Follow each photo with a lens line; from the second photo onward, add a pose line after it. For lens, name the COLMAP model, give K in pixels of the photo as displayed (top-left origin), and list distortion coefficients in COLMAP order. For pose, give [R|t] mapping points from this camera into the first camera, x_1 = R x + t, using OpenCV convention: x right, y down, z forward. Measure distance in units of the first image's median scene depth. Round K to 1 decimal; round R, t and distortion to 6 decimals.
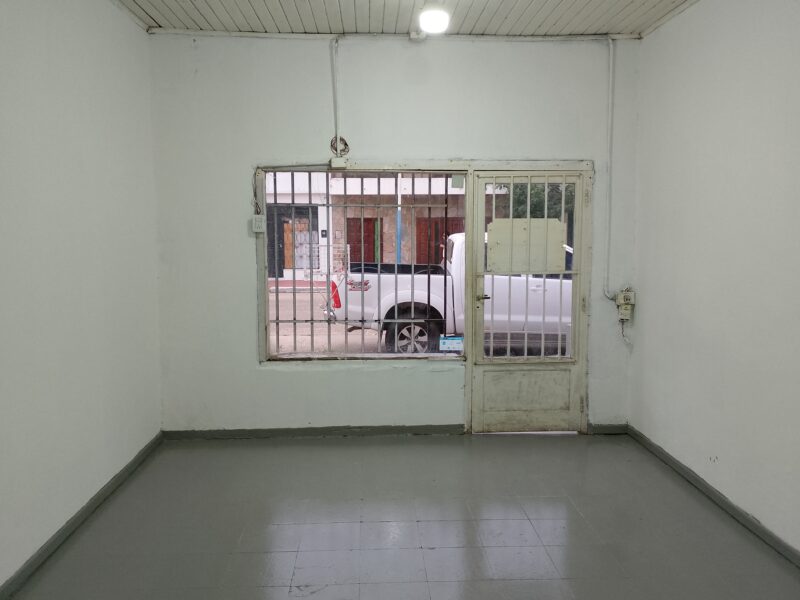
lens RADIAL K [[661.1, 0, 400.4], [0, 661.1, 297.0], [0, 0, 1]] dist [0.050068, -0.052838]
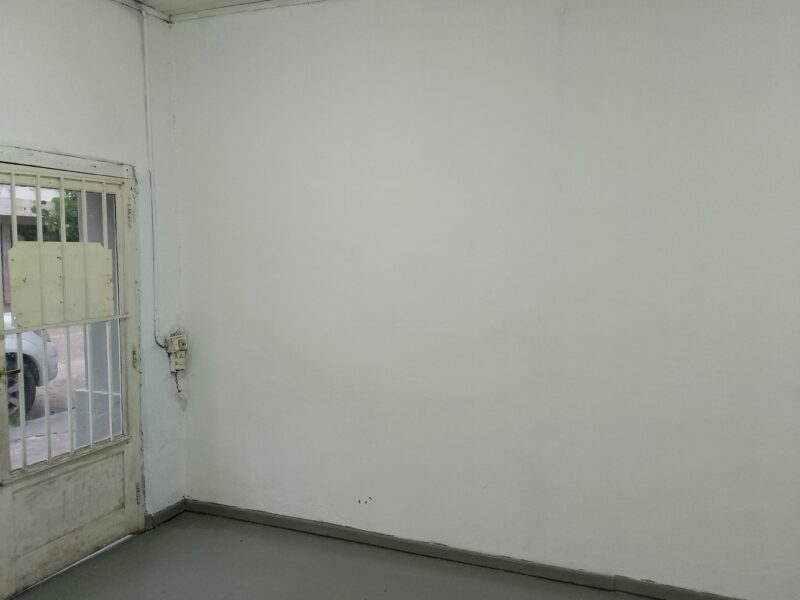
lens RADIAL K [[661.1, 0, 405.4], [0, 661.1, 297.4], [0, 0, 1]] dist [0.050068, -0.052838]
pose [[0.425748, -0.063802, 0.902589, -0.259276], [0.089543, 0.995585, 0.028139, -0.050576], [-0.900400, 0.068841, 0.429582, 0.401909]]
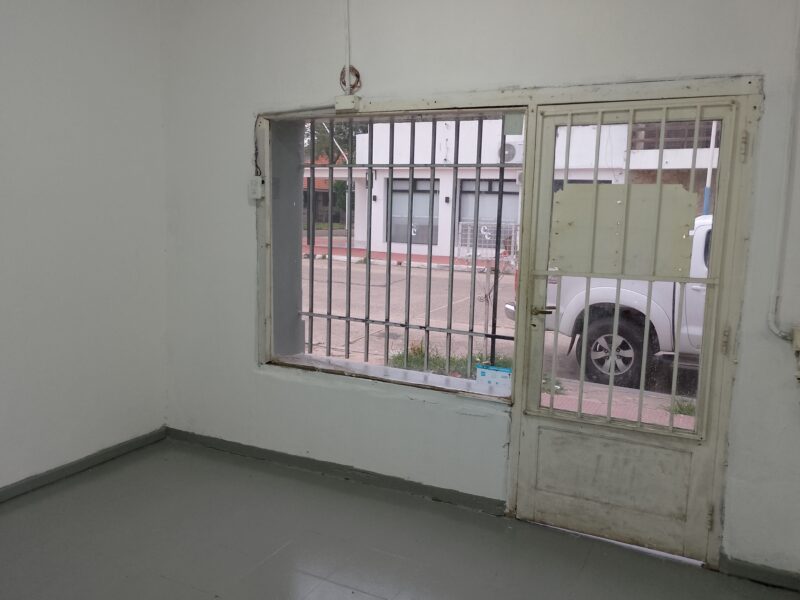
lens RADIAL K [[661.1, 0, 397.9], [0, 661.1, 296.1], [0, 0, 1]] dist [0.050068, -0.052838]
pose [[0.869819, 0.088552, -0.485360, 0.303809], [-0.075281, 0.996063, 0.046816, -0.031569], [0.487594, -0.004183, 0.873060, 0.381341]]
